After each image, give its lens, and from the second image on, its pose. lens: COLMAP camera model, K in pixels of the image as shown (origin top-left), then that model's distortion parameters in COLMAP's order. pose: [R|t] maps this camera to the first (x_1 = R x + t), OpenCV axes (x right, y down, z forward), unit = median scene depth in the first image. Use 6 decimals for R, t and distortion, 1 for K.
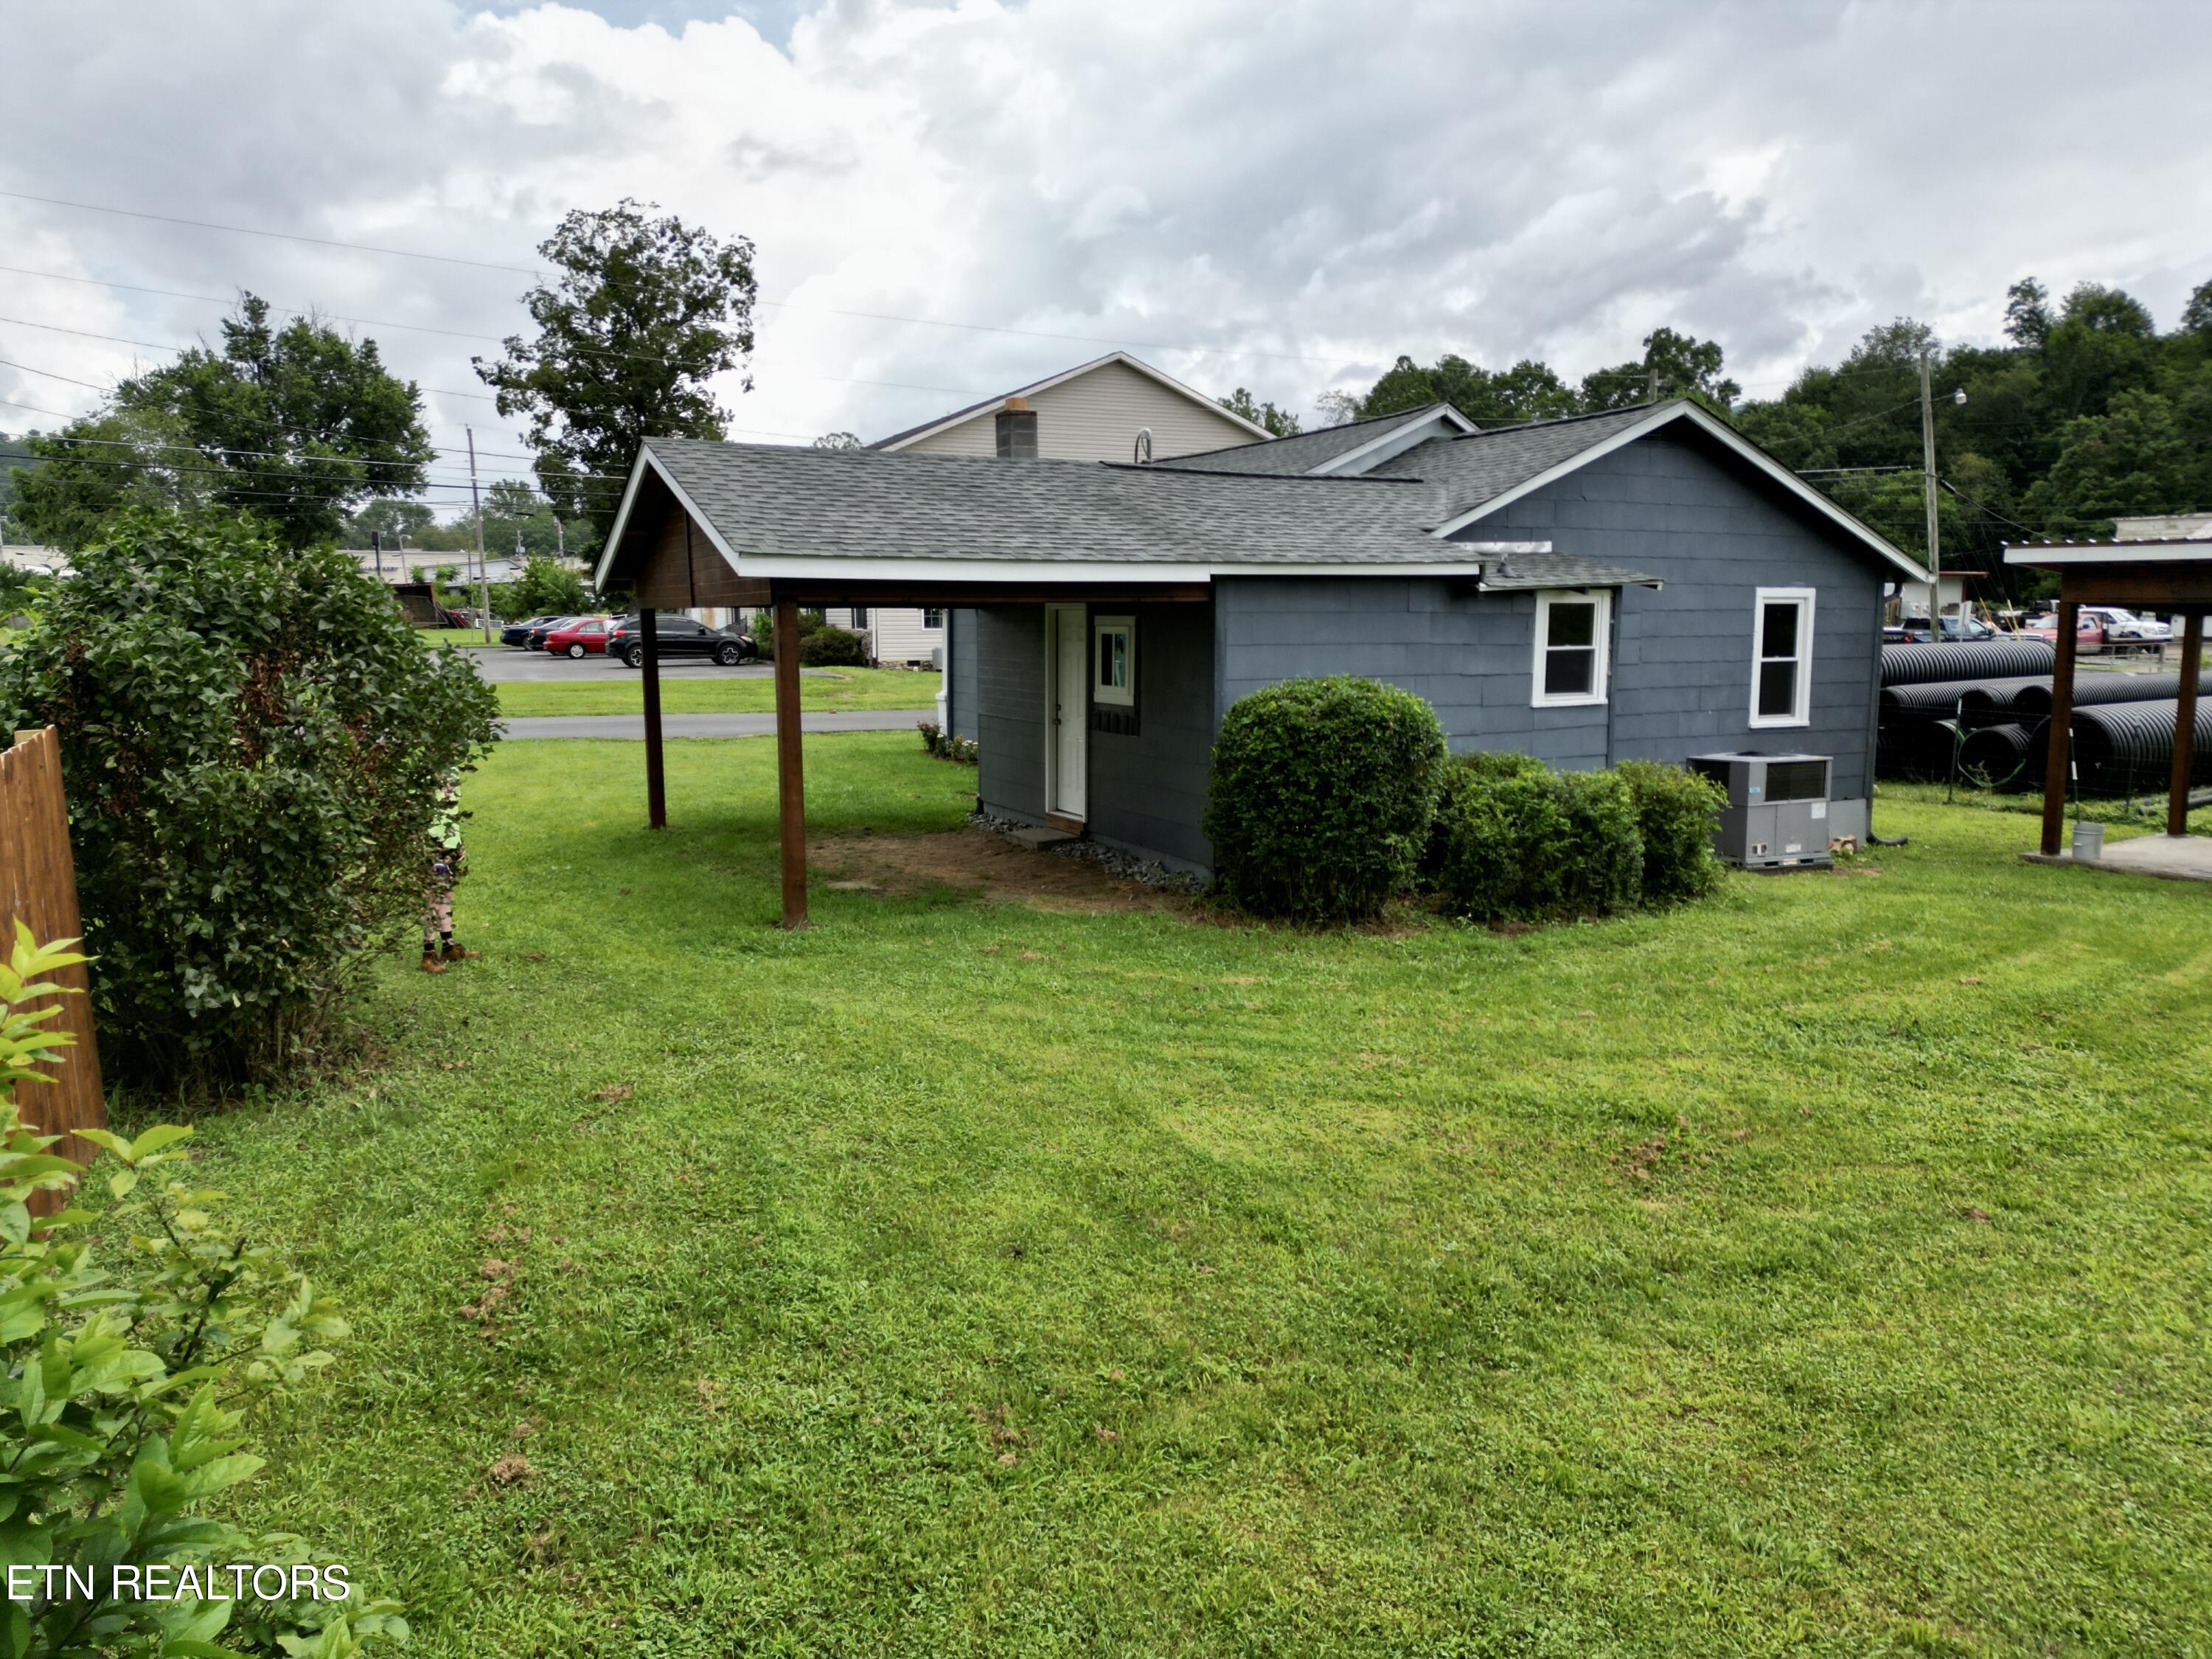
lens RADIAL K [[1541.4, 0, 1109.2], [0, 1541.4, 822.2], [0, 0, 1]] dist [0.080419, -0.081415]
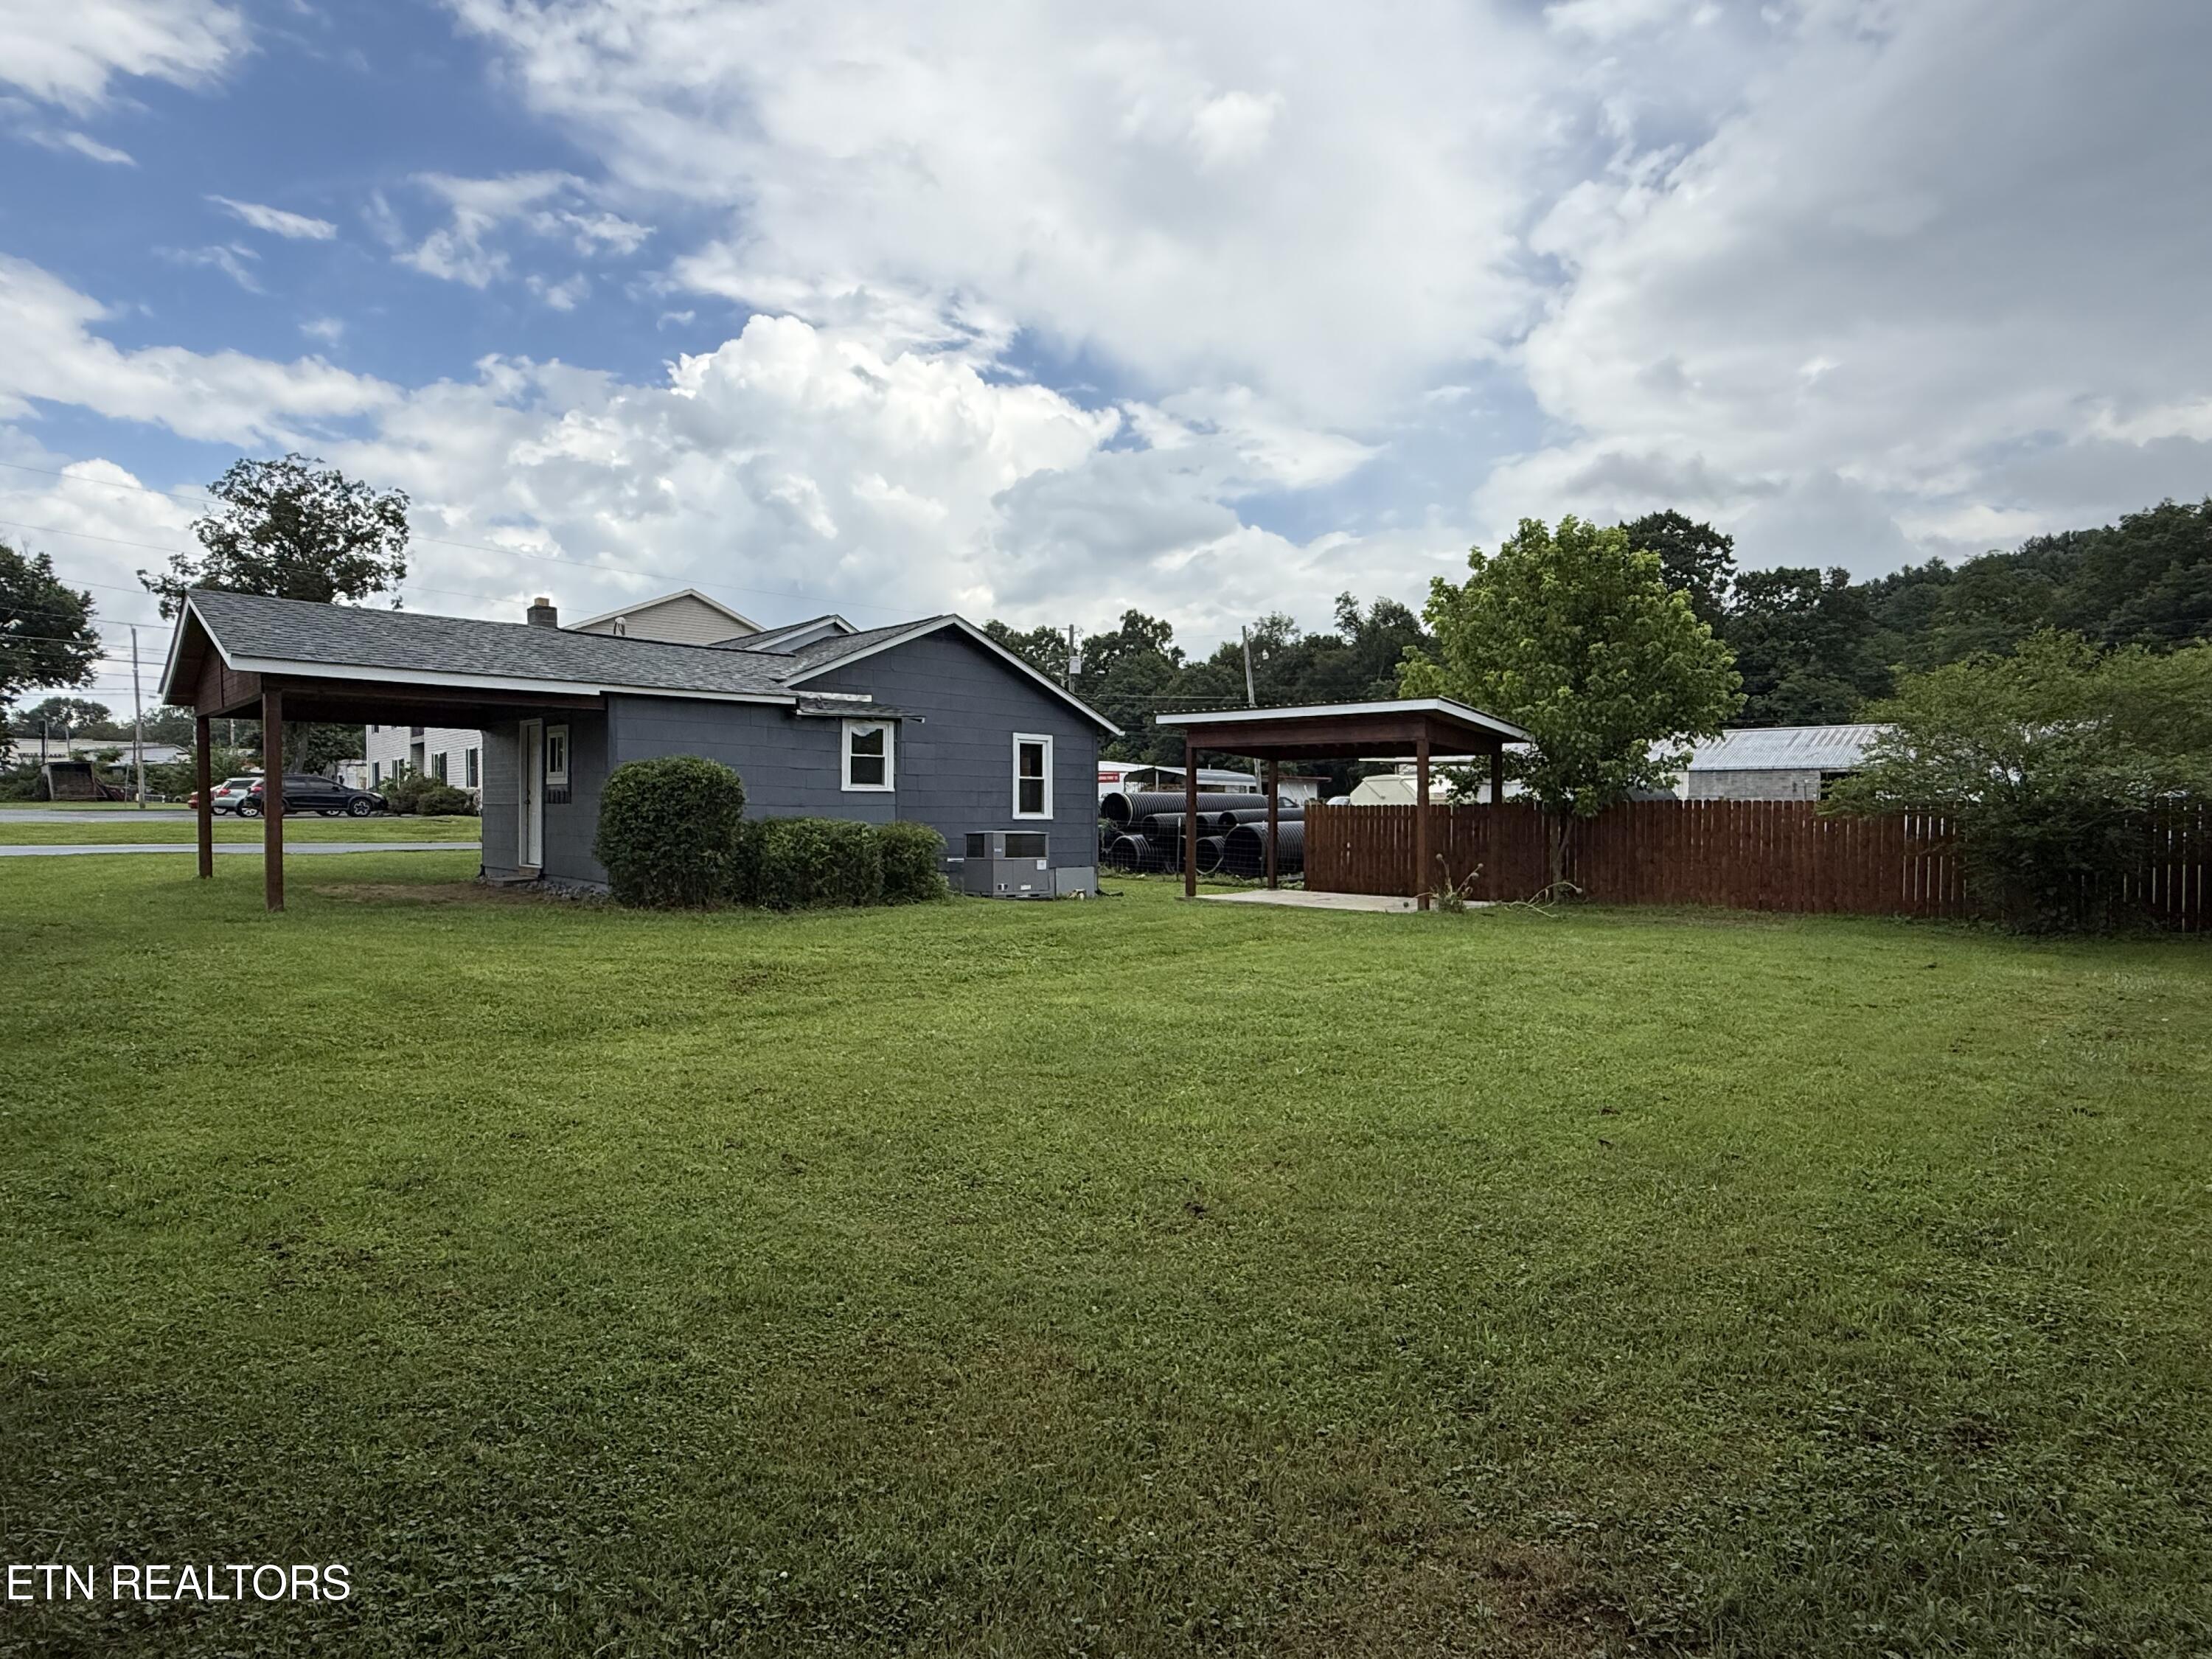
lens RADIAL K [[1193.8, 0, 1104.5], [0, 1193.8, 840.5], [0, 0, 1]] dist [0.000609, -0.000418]
pose [[0.958487, 0.001187, 0.285133, 0.175095], [0.029637, 0.994160, -0.103764, 0.108343], [-0.283591, 0.107907, 0.952855, -0.234527]]
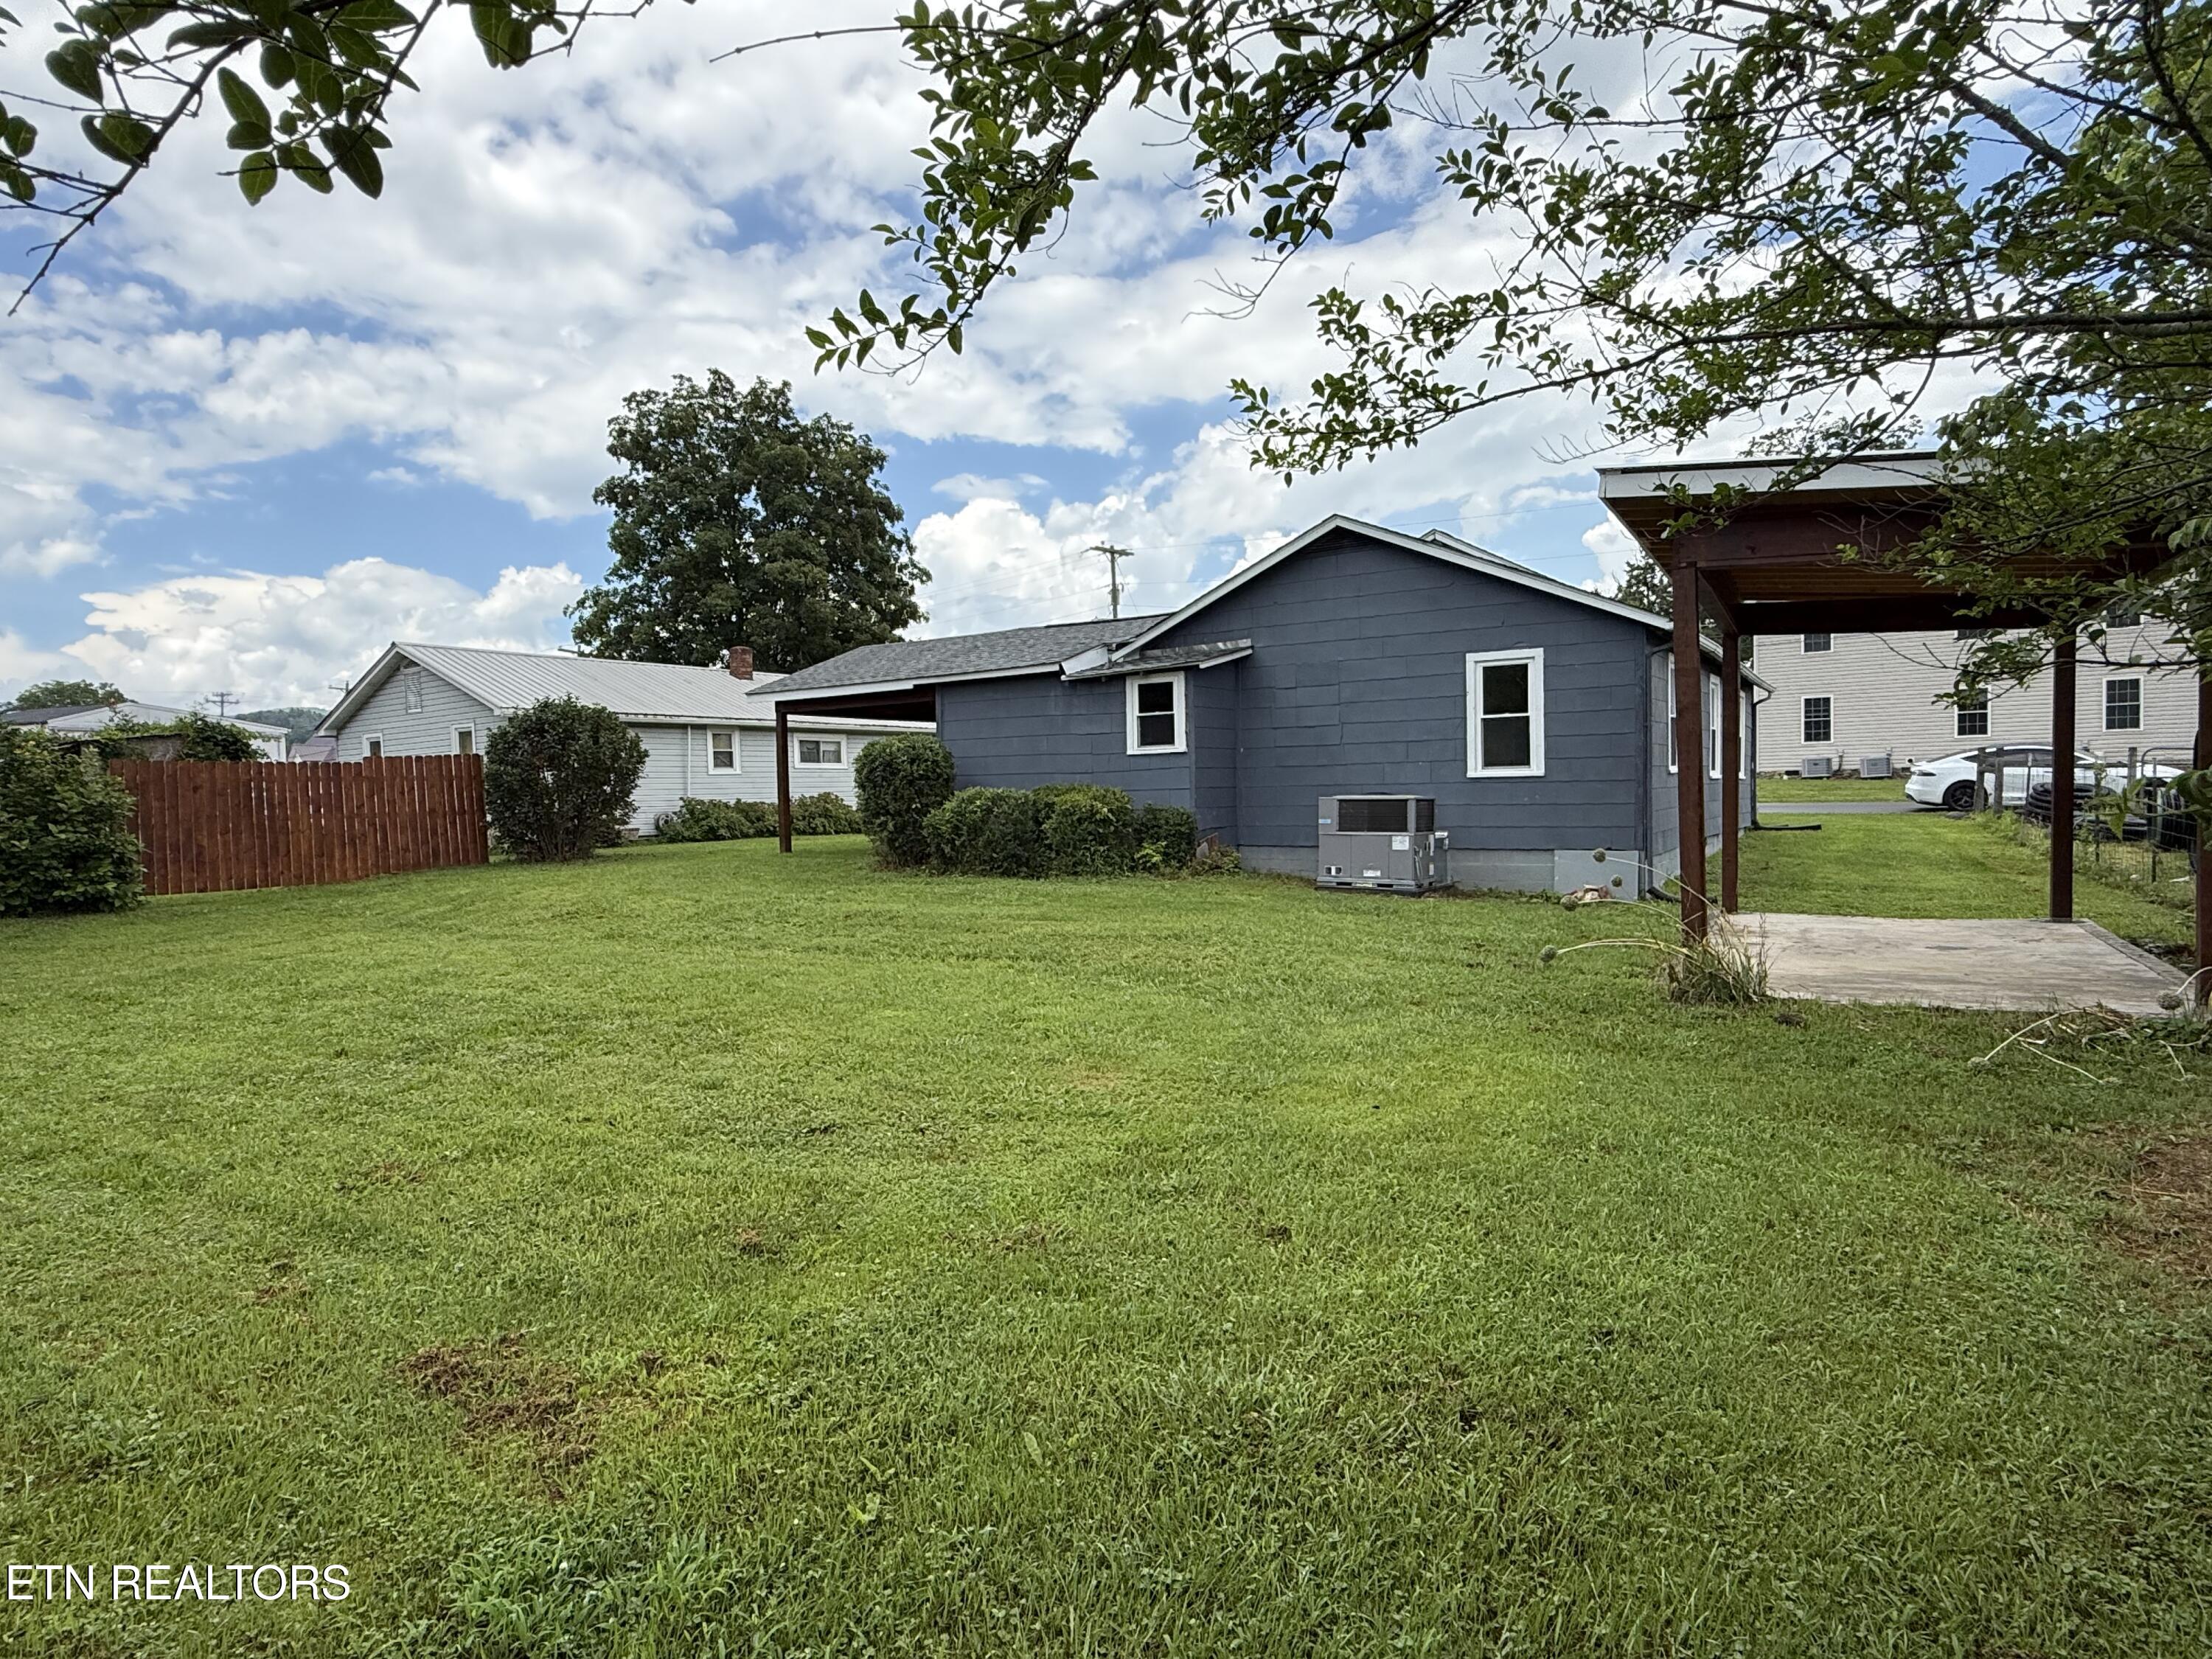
lens RADIAL K [[1193.8, 0, 1104.5], [0, 1193.8, 840.5], [0, 0, 1]] dist [0.000609, -0.000418]
pose [[0.498660, 0.029728, -0.866288, 1.206532], [-0.091341, 0.995649, -0.018411, 0.028536], [0.861972, 0.088309, 0.499206, 0.408806]]
